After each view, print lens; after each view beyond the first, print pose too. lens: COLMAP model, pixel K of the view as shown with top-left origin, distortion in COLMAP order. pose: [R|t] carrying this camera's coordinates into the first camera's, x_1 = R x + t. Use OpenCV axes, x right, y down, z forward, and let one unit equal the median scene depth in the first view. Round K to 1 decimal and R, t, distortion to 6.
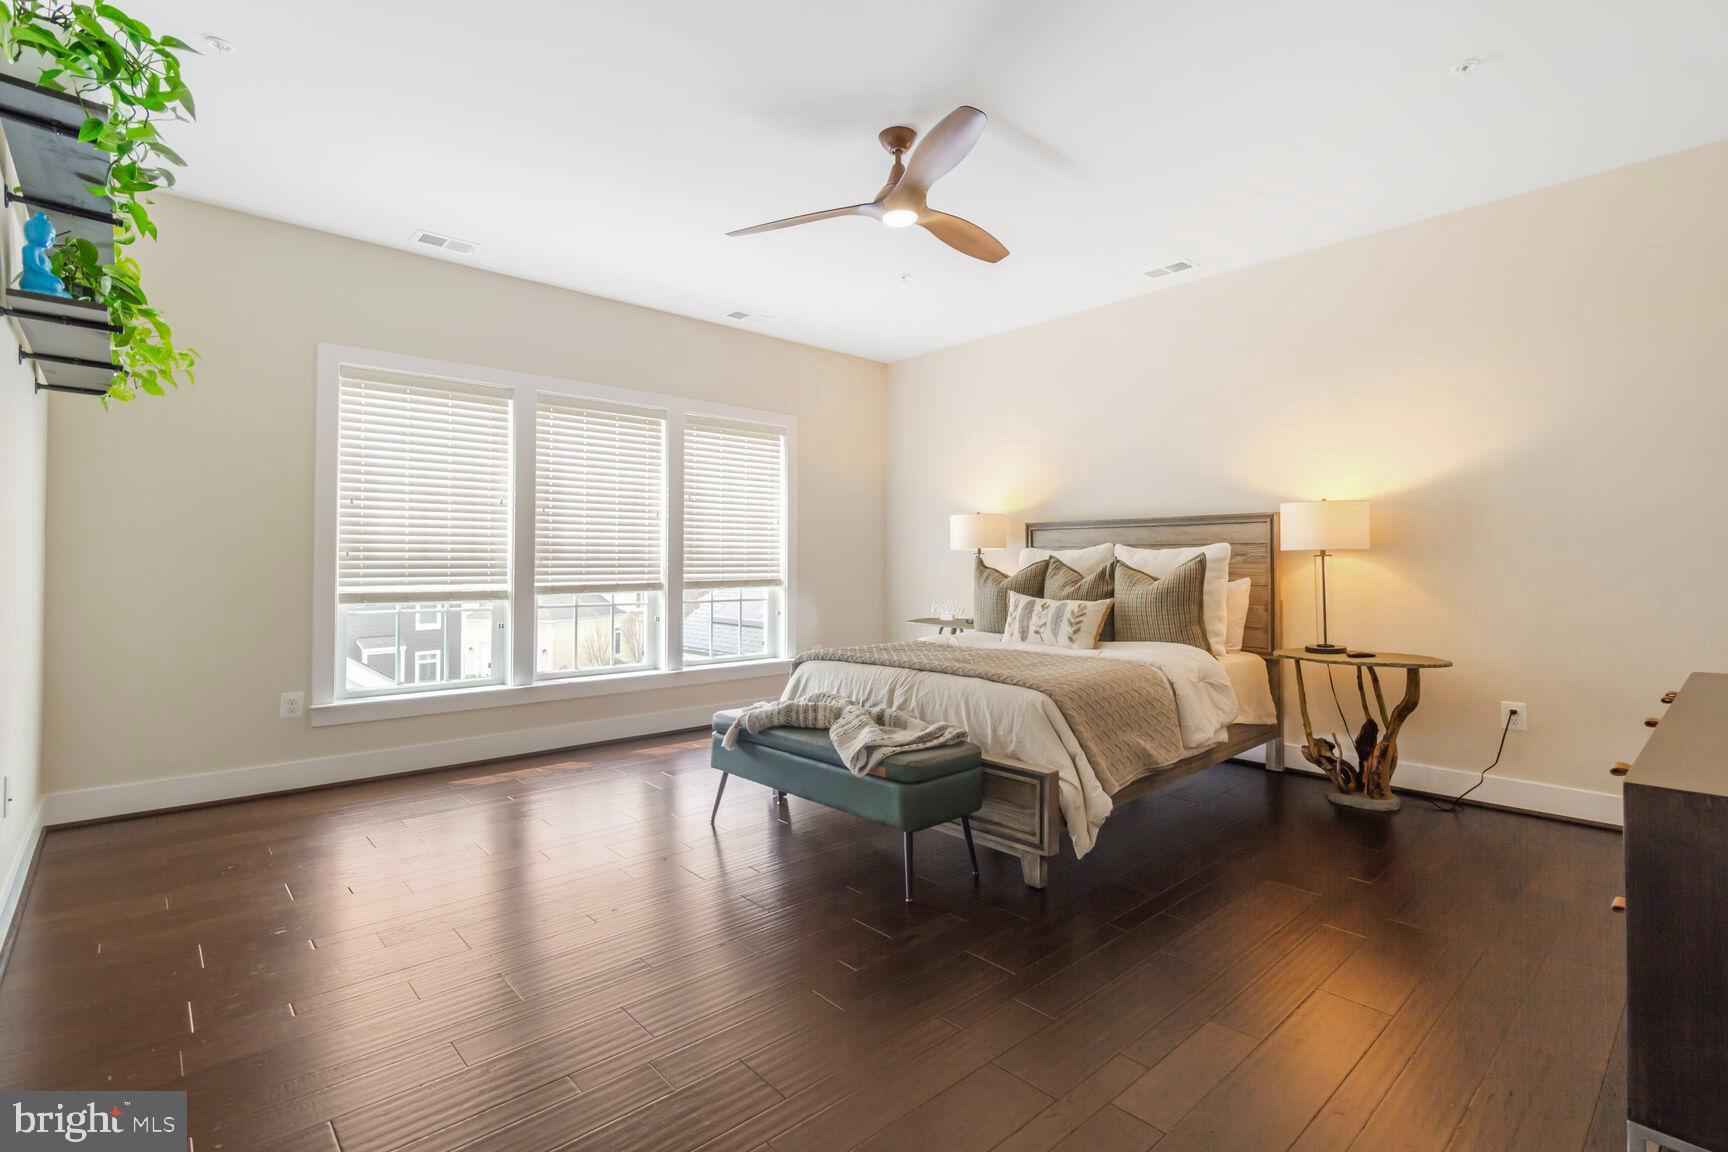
lens RADIAL K [[817.4, 0, 865.2], [0, 817.4, 568.1], [0, 0, 1]] dist [0.000130, -0.010169]
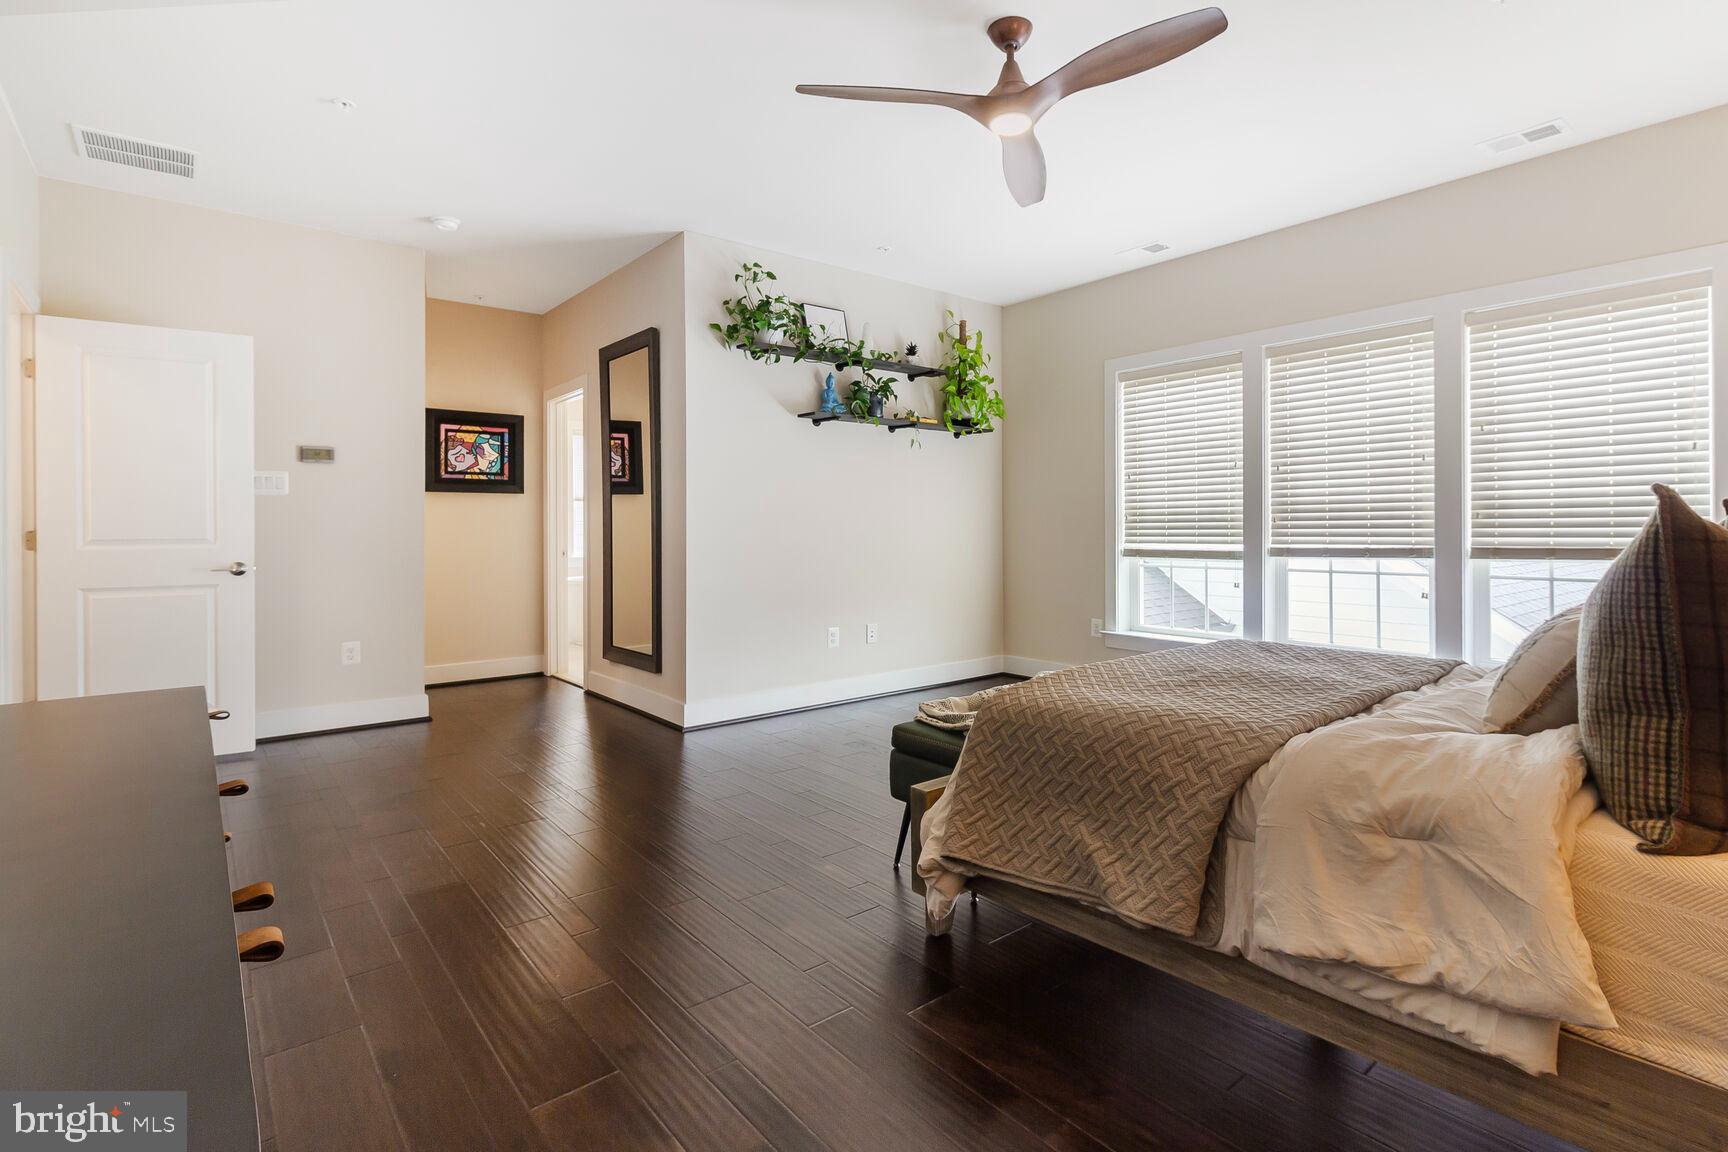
lens RADIAL K [[838.8, 0, 861.6], [0, 838.8, 544.6], [0, 0, 1]] dist [0.002033, 0.000361]
pose [[-0.069780, 0.021516, -0.997330, 0.597572], [0.004631, 0.999764, 0.021244, -0.004893], [0.997552, -0.003136, -0.069863, 0.567125]]
